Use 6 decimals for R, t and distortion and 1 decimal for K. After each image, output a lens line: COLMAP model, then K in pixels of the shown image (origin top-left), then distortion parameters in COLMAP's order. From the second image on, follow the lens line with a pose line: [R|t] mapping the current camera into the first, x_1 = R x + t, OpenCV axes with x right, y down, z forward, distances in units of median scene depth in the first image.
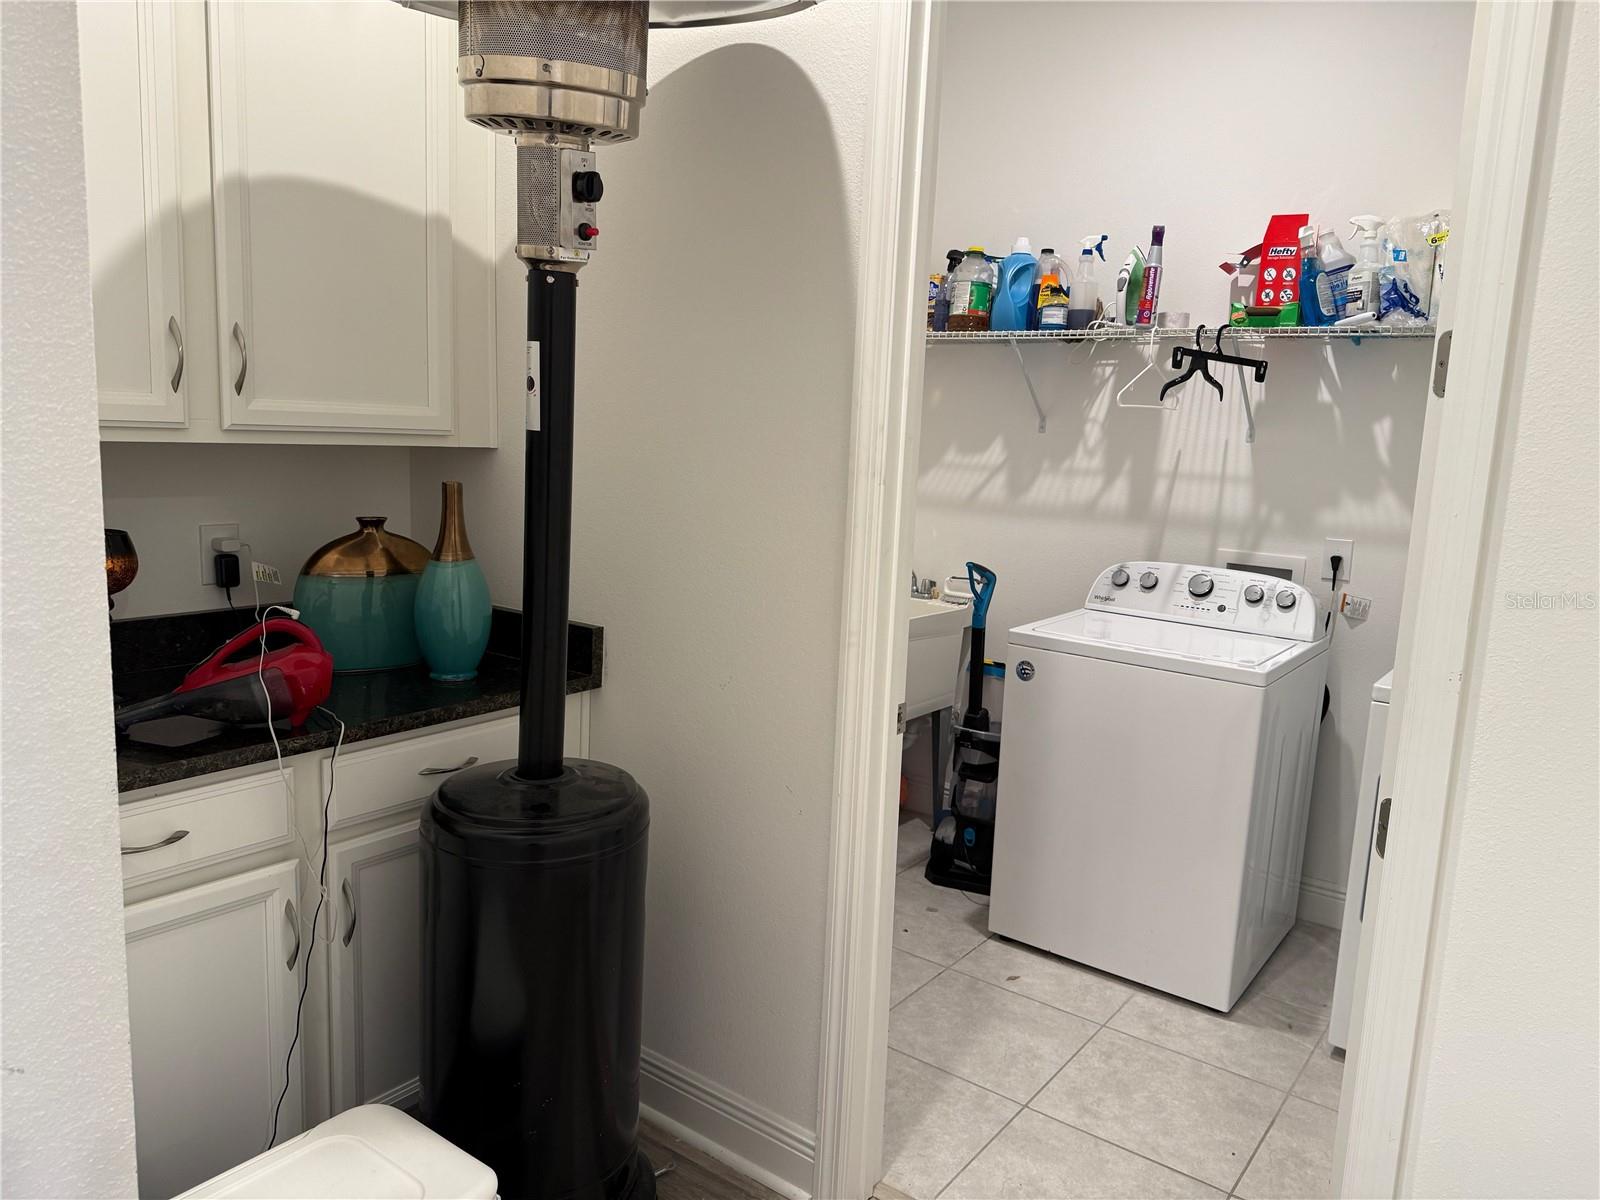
lens RADIAL K [[1127.3, 0, 800.7], [0, 1127.3, 605.1], [0, 0, 1]] dist [0.114676, -0.223457]
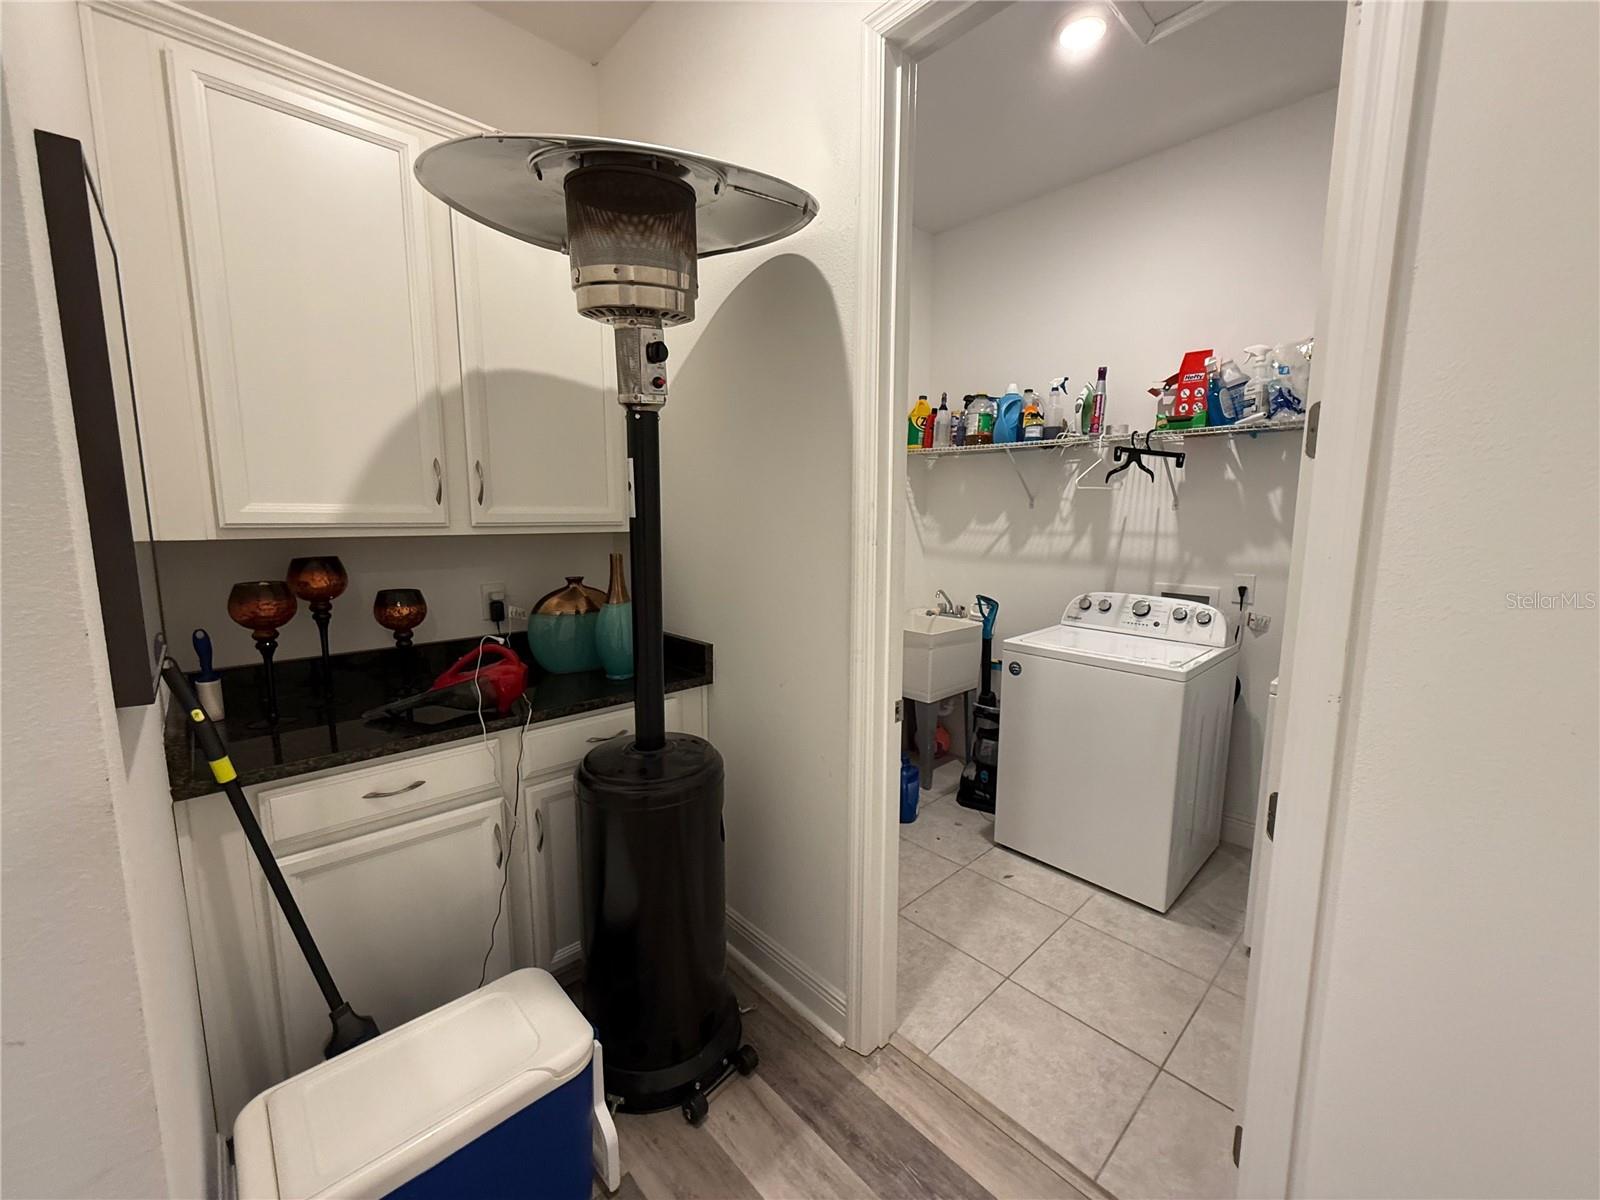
lens RADIAL K [[638.6, 0, 803.1], [0, 638.6, 599.0], [0, 0, 1]] dist [0.000826, -0.000609]
pose [[0.983510, -0.017376, -0.180016, 0.074363], [0.012357, 0.999504, -0.028966, -0.011026], [0.180430, 0.026264, 0.983237, 0.121072]]
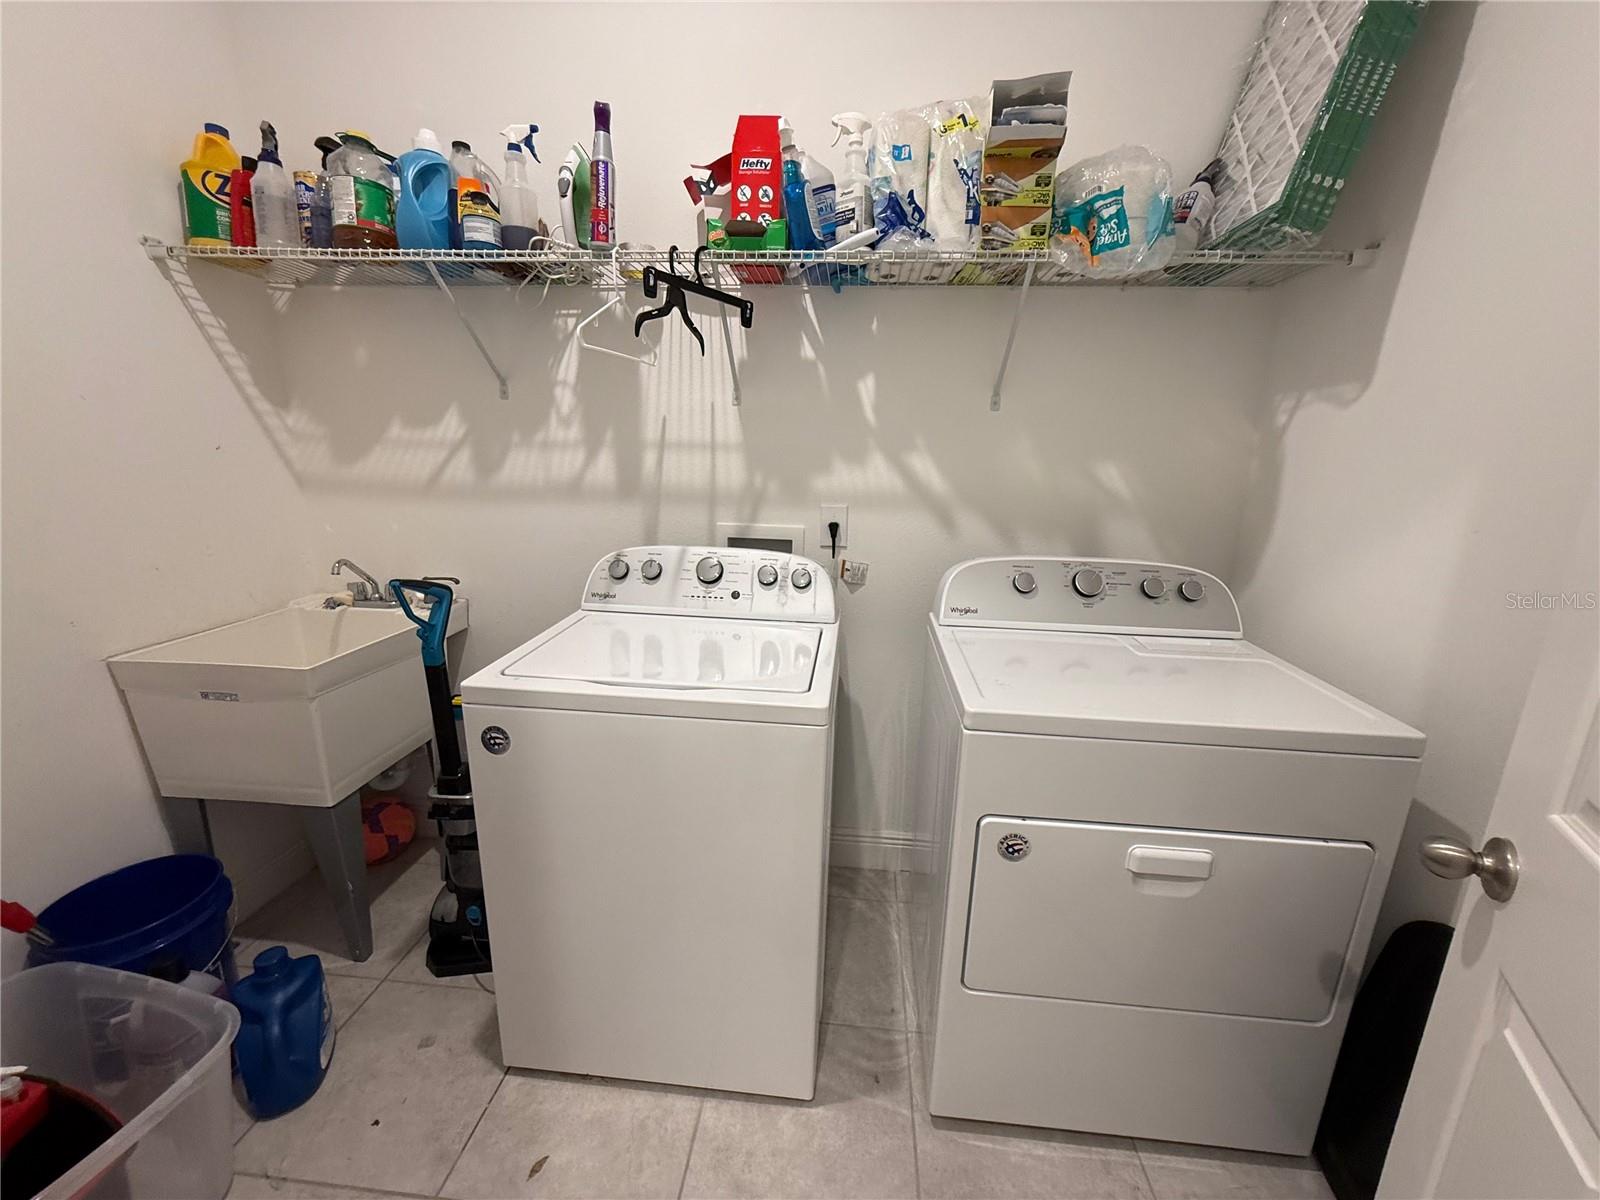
lens RADIAL K [[638.6, 0, 803.1], [0, 638.6, 599.0], [0, 0, 1]] dist [0.000826, -0.000609]
pose [[0.853539, -0.149881, 0.499006, 0.168267], [0.098647, 0.986896, 0.127690, -0.051785], [-0.511606, -0.059763, 0.857139, 0.553622]]
